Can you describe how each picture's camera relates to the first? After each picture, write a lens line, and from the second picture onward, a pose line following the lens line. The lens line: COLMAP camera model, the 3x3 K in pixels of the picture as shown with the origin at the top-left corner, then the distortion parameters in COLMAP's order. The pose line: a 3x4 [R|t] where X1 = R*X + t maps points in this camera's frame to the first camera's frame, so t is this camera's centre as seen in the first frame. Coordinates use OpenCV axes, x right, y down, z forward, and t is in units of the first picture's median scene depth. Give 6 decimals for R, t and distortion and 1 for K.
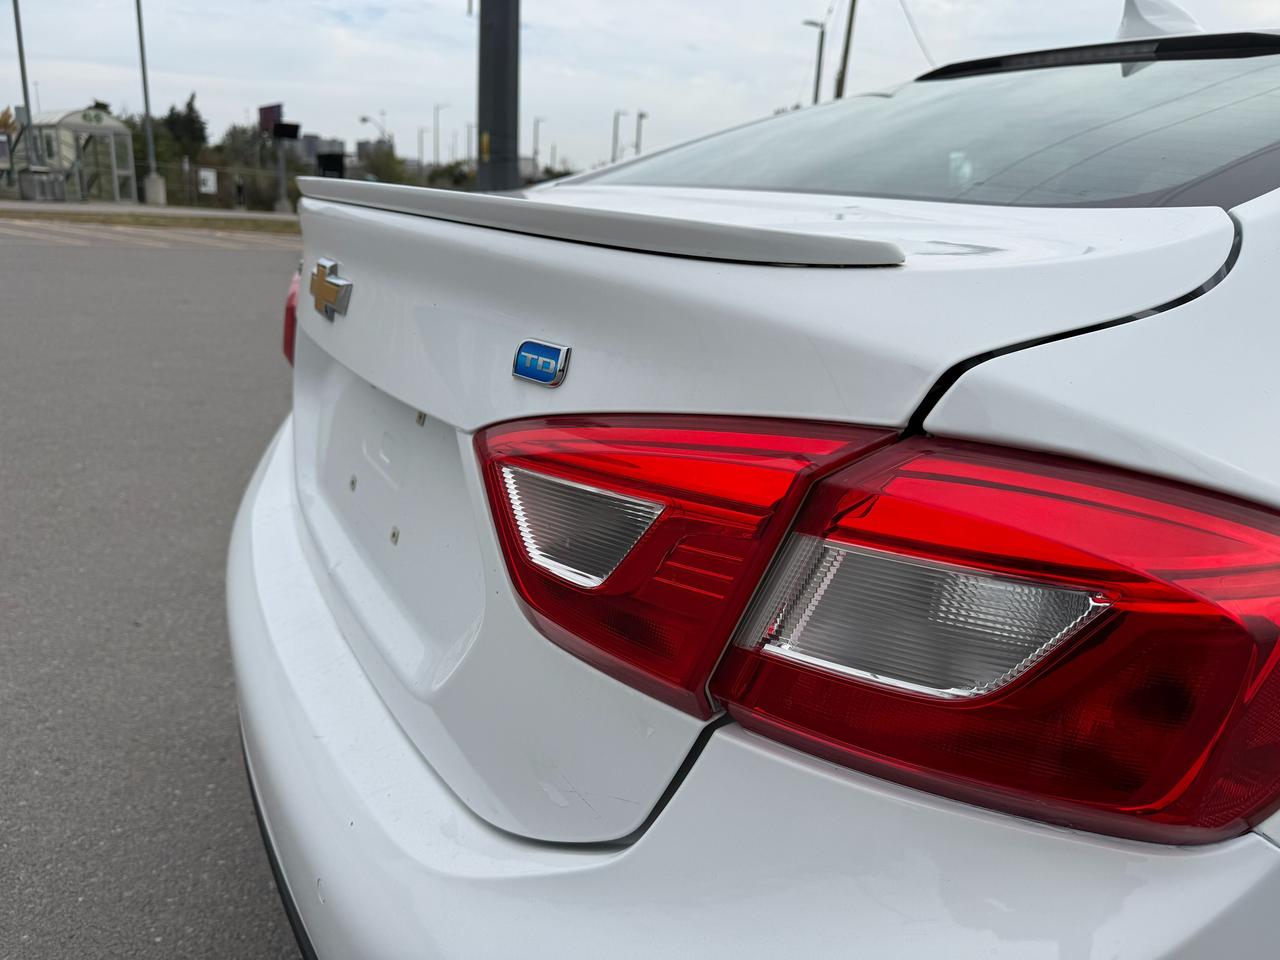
lens RADIAL K [[930.5, 0, 640.0], [0, 930.5, 480.0], [0, 0, 1]] dist [0.066816, -0.088686]
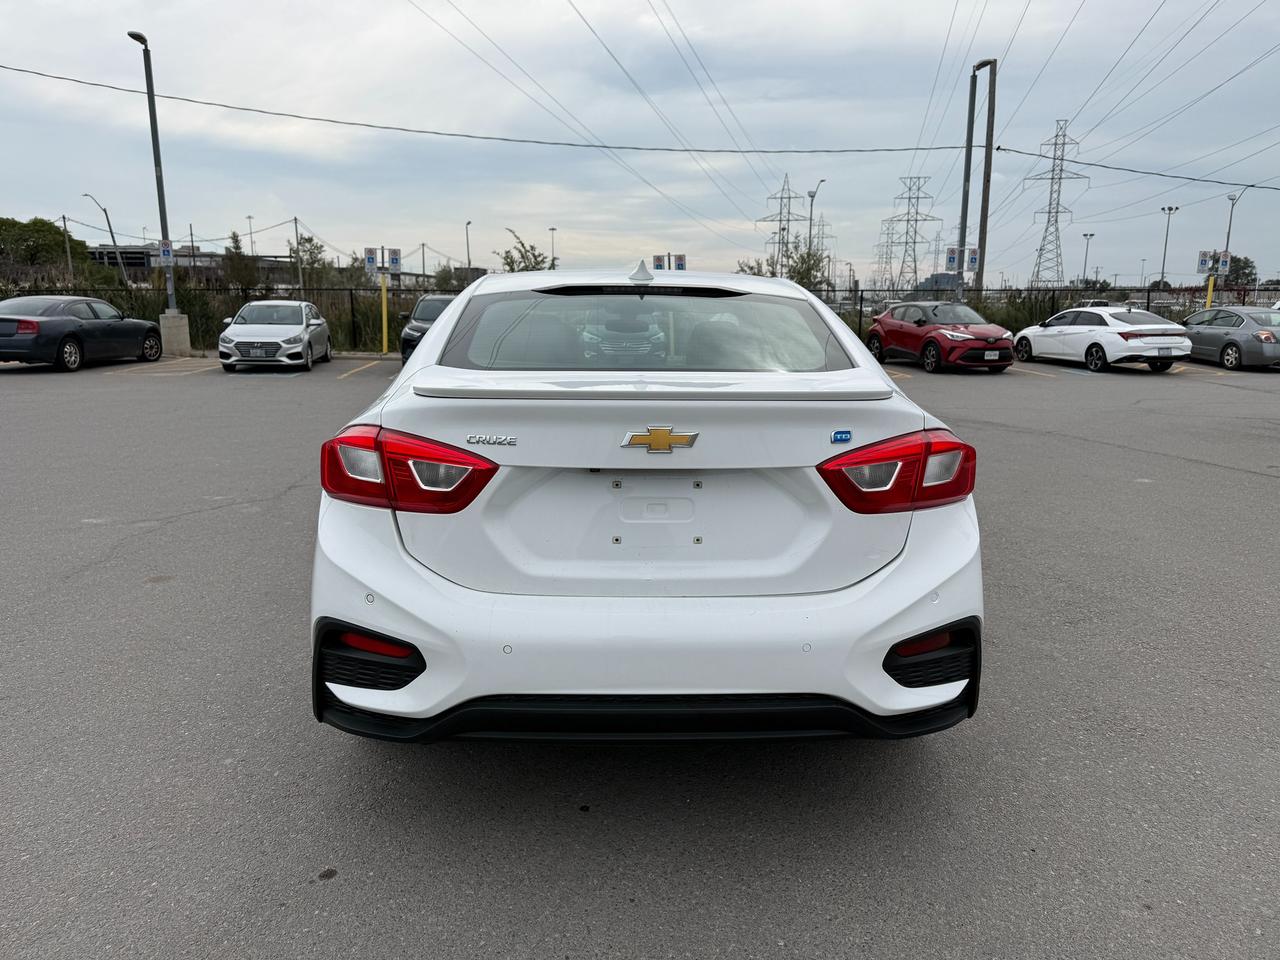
lens RADIAL K [[930.5, 0, 640.0], [0, 930.5, 480.0], [0, 0, 1]] dist [0.066816, -0.088686]
pose [[0.435028, -0.217512, 0.873750, -0.065619], [0.276134, 0.955854, 0.100467, -0.009963], [-0.857030, 0.197565, 0.475886, 0.001057]]
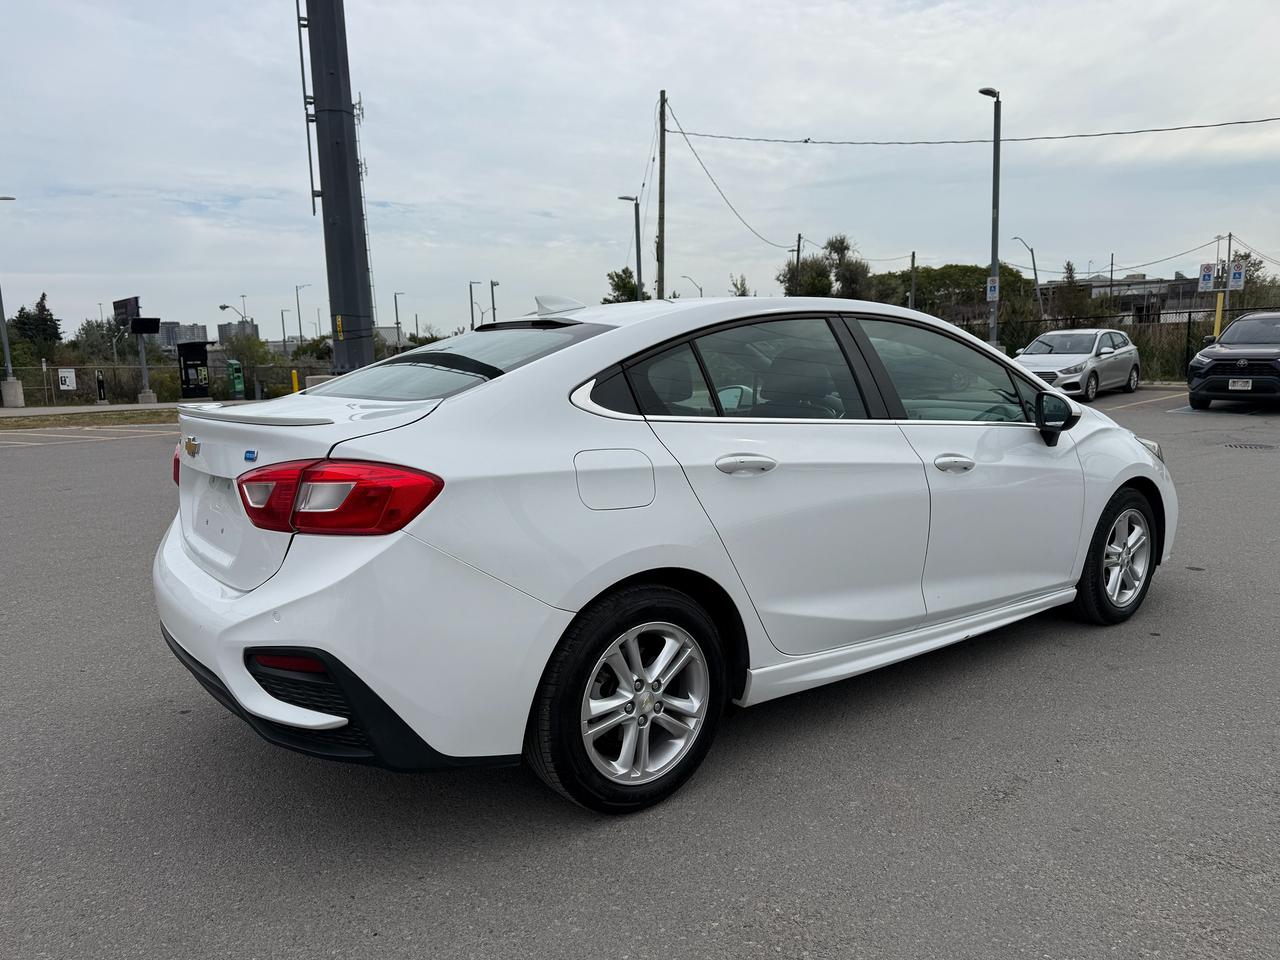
lens RADIAL K [[930.5, 0, 640.0], [0, 930.5, 480.0], [0, 0, 1]] dist [0.066816, -0.088686]
pose [[0.986729, -0.106737, 0.122364, 0.018915], [0.123915, 0.981984, -0.142660, 0.013784], [-0.104932, 0.155929, 0.982179, -0.056299]]
